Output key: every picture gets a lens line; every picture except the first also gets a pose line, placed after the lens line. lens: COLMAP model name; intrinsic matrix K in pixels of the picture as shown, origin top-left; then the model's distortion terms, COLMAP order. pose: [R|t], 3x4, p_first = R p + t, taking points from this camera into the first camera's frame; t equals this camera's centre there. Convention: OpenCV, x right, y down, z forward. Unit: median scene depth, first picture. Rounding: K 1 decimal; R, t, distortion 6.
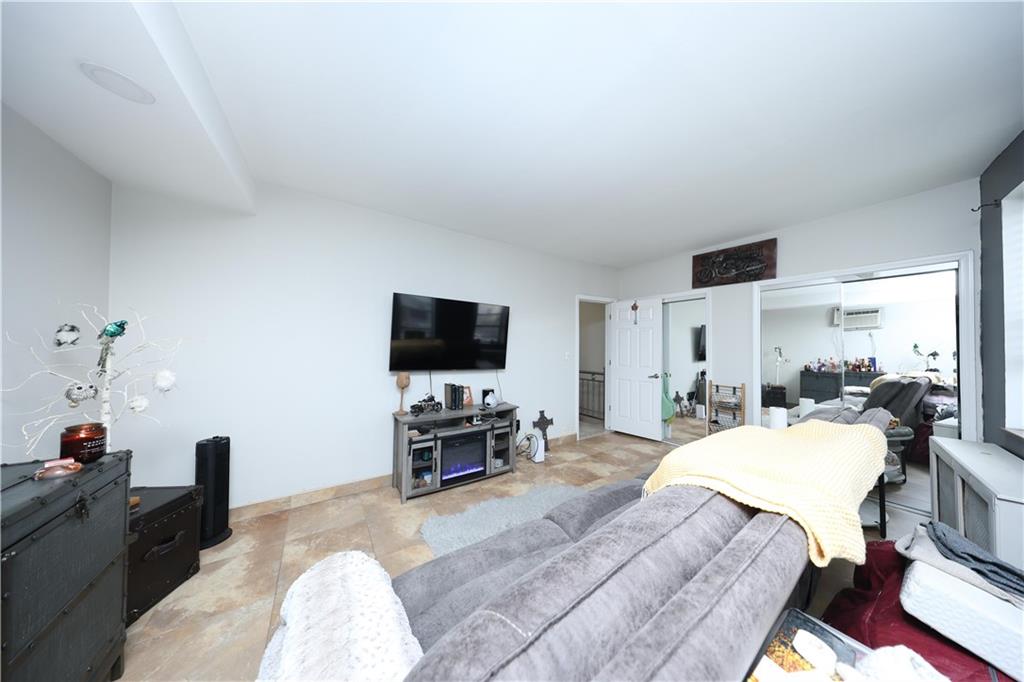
lens RADIAL K [[295.6, 0, 510.7], [0, 295.6, 340.0], [0, 0, 1]] dist [-0.000167, 0.000031]
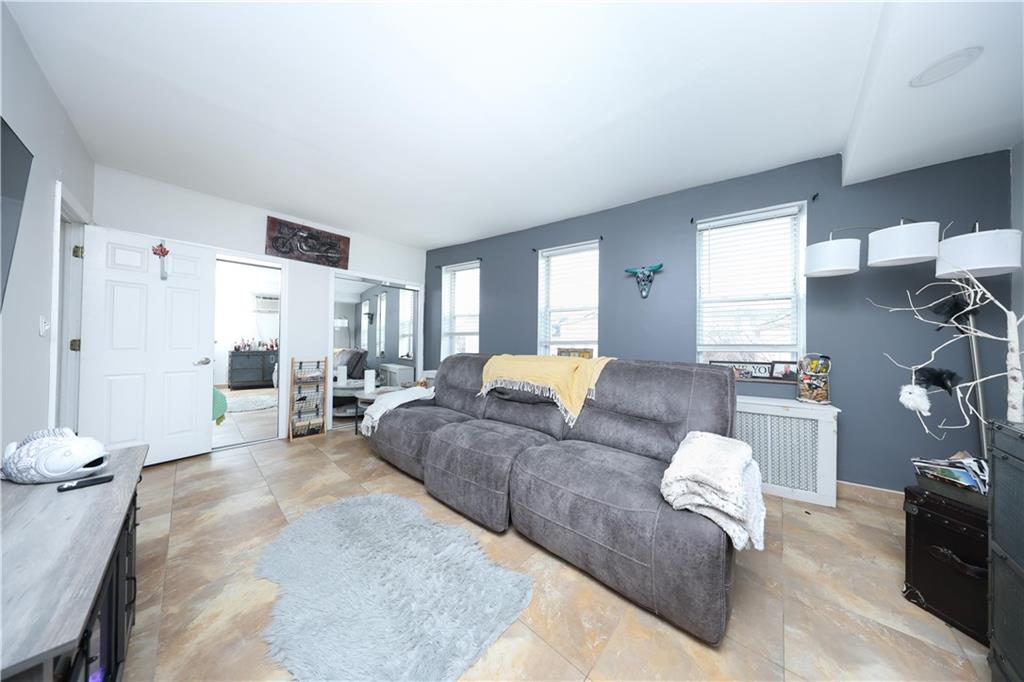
lens RADIAL K [[295.6, 0, 510.7], [0, 295.6, 340.0], [0, 0, 1]] dist [-0.000167, 0.000031]
pose [[-0.246006, -0.005398, 0.969253, -0.450978], [-0.039020, 0.999229, -0.004339, 0.060024], [-0.968482, -0.038887, -0.246027, 0.592597]]
